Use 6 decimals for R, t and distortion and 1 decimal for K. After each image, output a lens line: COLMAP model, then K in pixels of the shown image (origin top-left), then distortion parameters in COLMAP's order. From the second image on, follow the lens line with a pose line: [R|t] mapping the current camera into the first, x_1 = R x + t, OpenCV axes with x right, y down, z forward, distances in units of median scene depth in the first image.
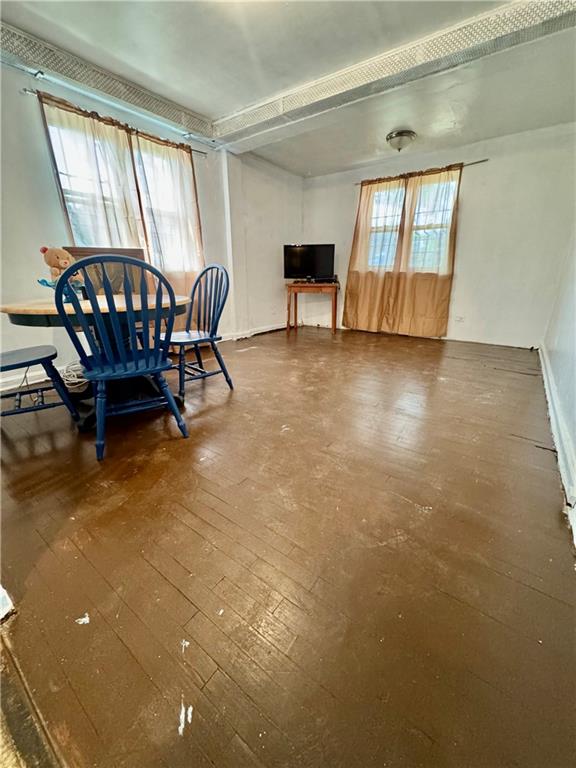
lens RADIAL K [[306.7, 0, 288.7], [0, 306.7, 383.7], [0, 0, 1]] dist [-0.002082, 0.000212]
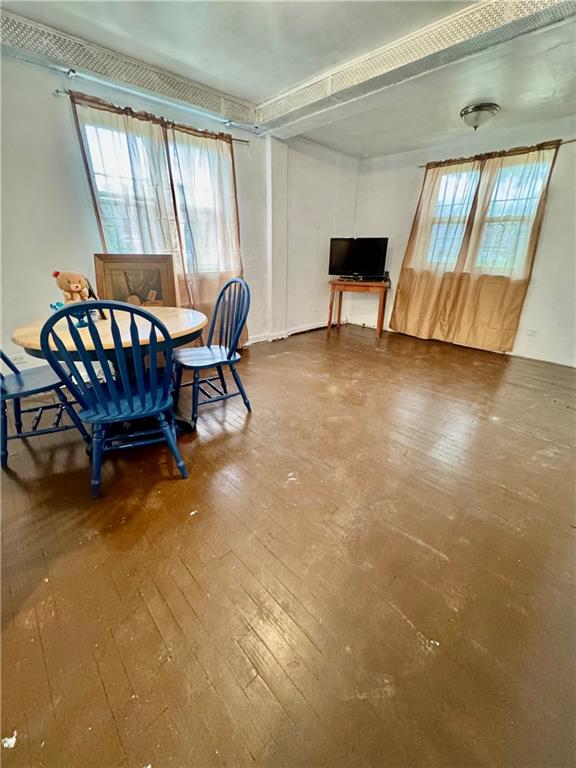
lens RADIAL K [[306.7, 0, 288.7], [0, 306.7, 383.7], [0, 0, 1]] dist [-0.002082, 0.000212]
pose [[0.984267, 0.083629, -0.155646, 0.056326], [-0.072597, 0.994517, 0.075270, -0.113286], [0.161087, -0.062786, 0.984941, 0.072690]]
